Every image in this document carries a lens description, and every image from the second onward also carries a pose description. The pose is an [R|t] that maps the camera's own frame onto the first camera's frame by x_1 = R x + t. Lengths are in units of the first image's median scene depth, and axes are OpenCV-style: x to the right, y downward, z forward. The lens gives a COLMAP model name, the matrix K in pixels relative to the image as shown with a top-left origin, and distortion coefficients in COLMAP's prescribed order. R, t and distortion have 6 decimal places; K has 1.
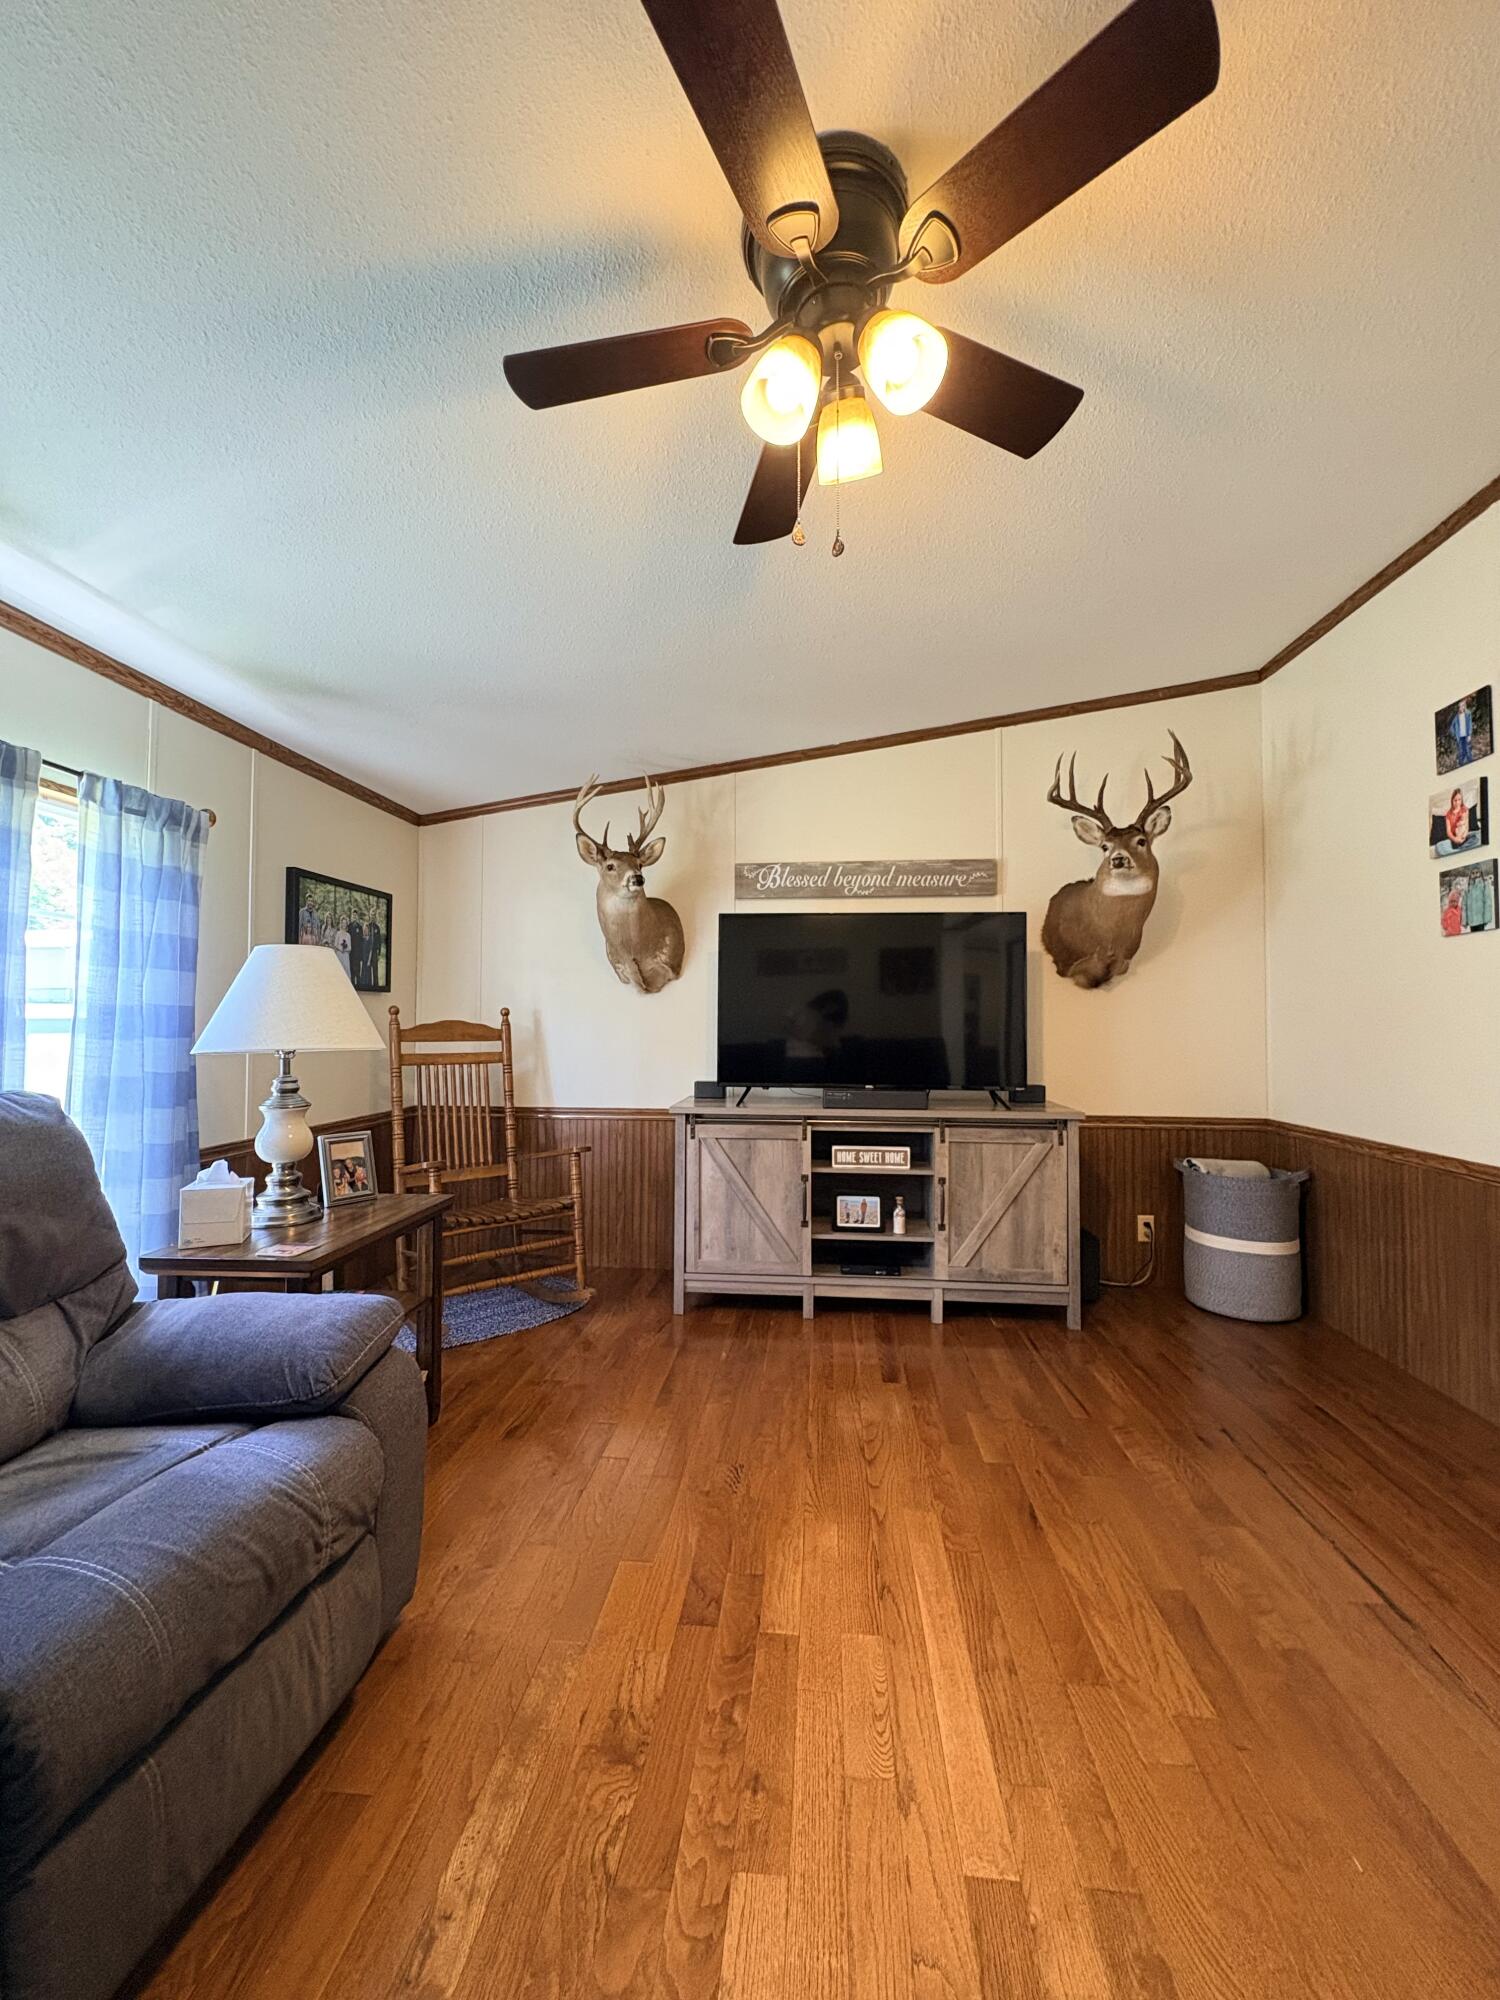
lens RADIAL K [[795.4, 0, 750.0], [0, 795.4, 1000.0], [0, 0, 1]] dist [0.000649, 0.000180]
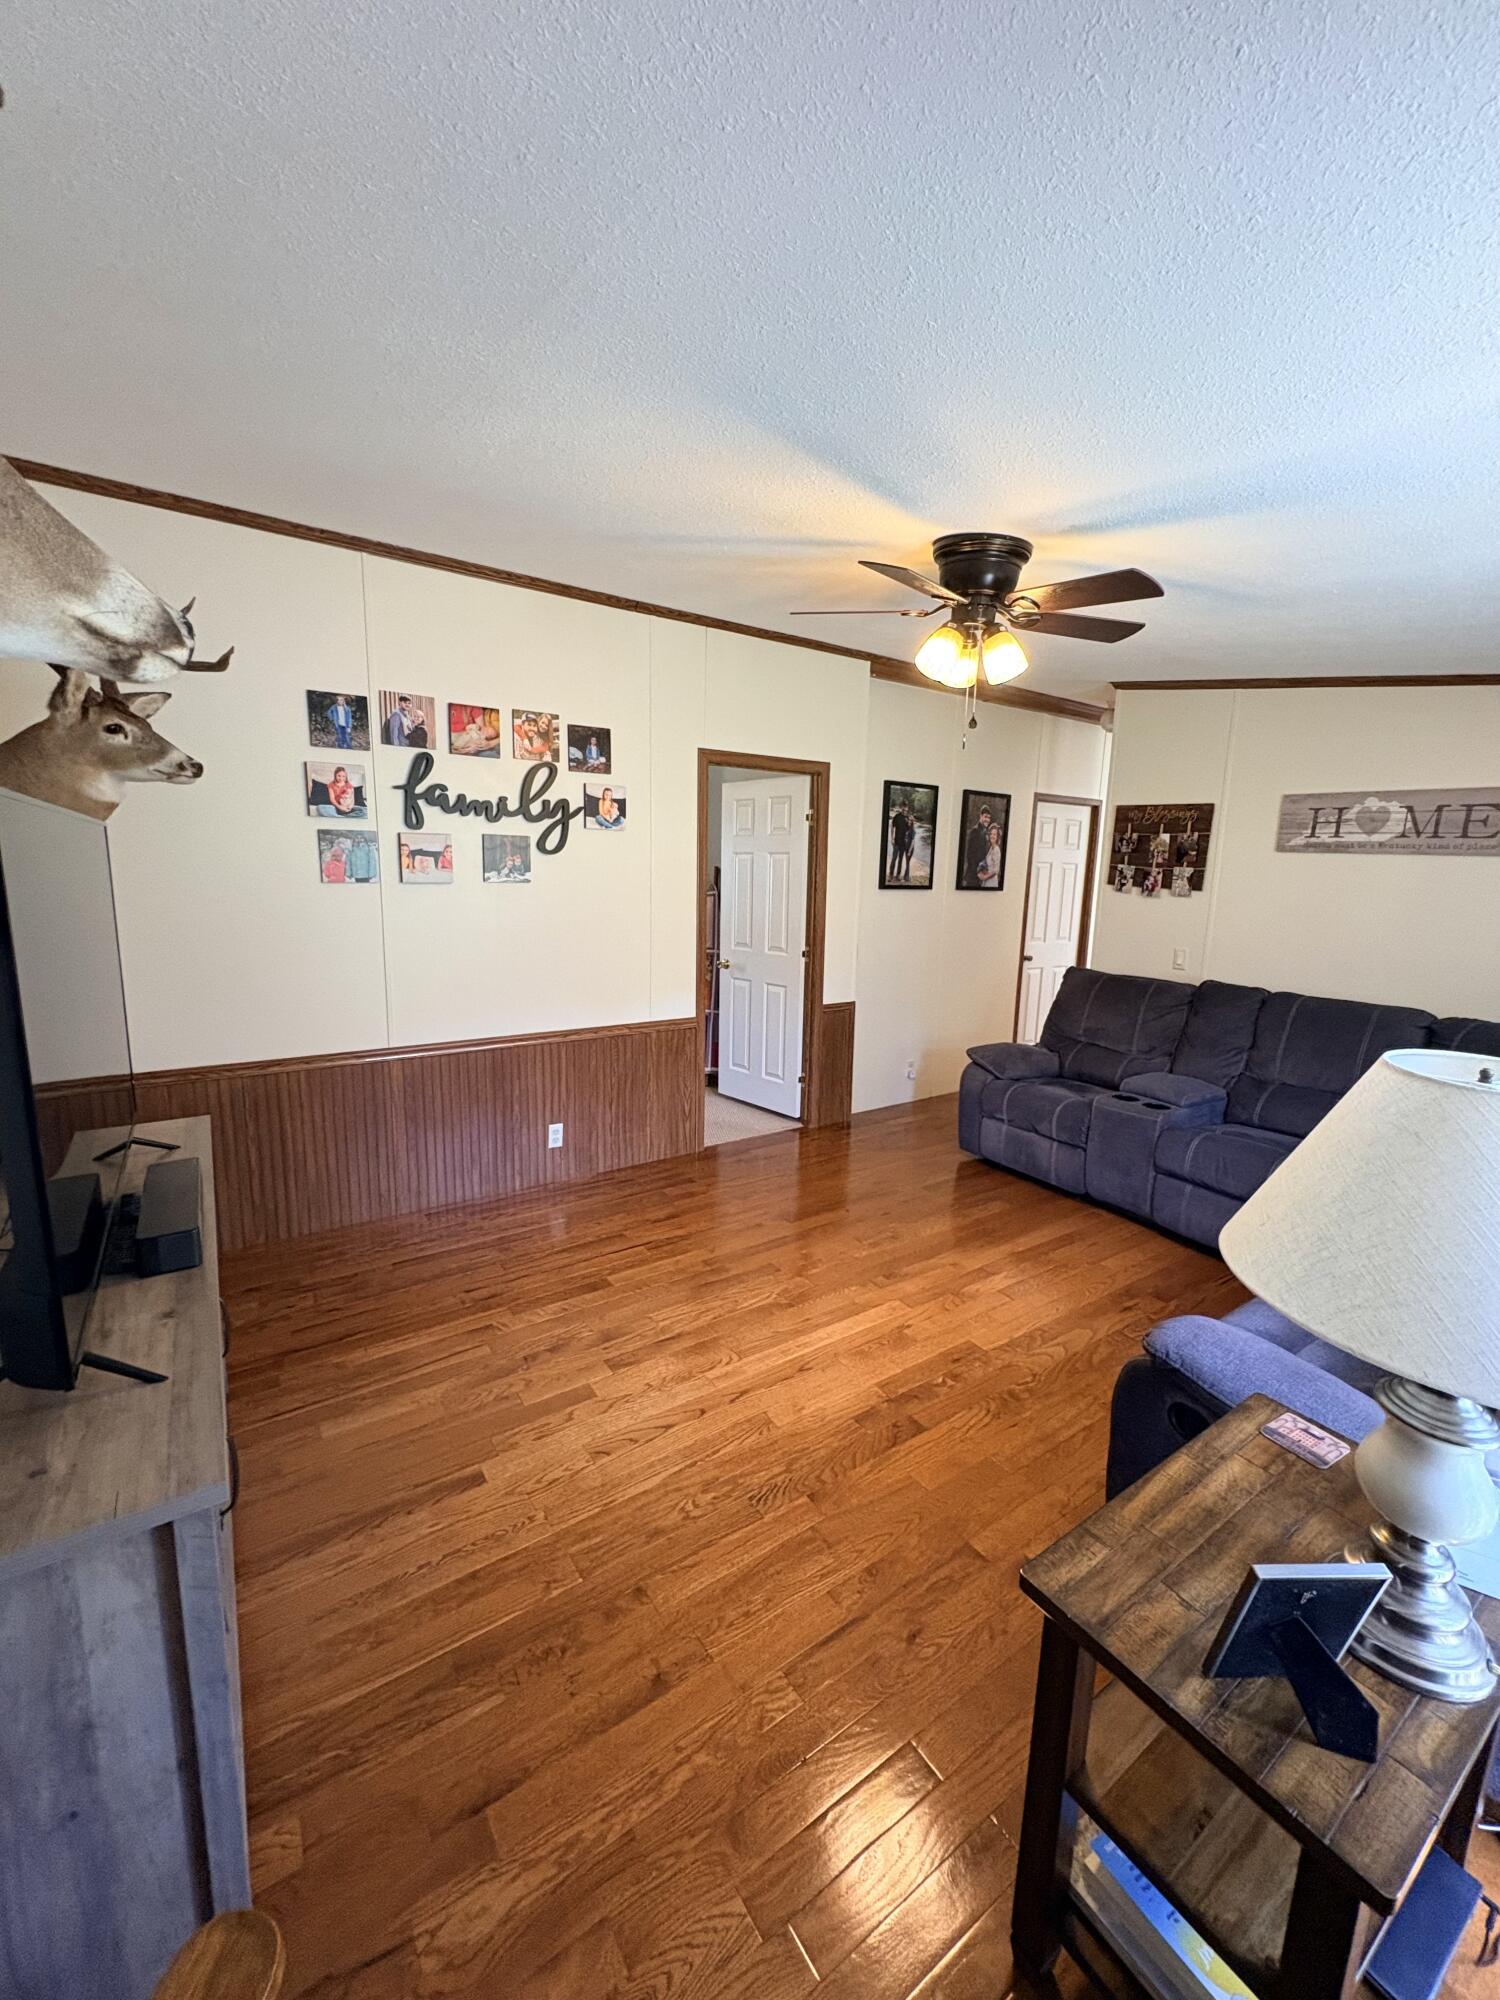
lens RADIAL K [[795.4, 0, 750.0], [0, 795.4, 1000.0], [0, 0, 1]] dist [0.000649, 0.000180]
pose [[-0.629638, -0.153353, 0.761603, -0.547060], [-0.050367, 0.986320, 0.156961, -0.131949], [-0.775255, 0.060469, -0.628748, 1.324227]]
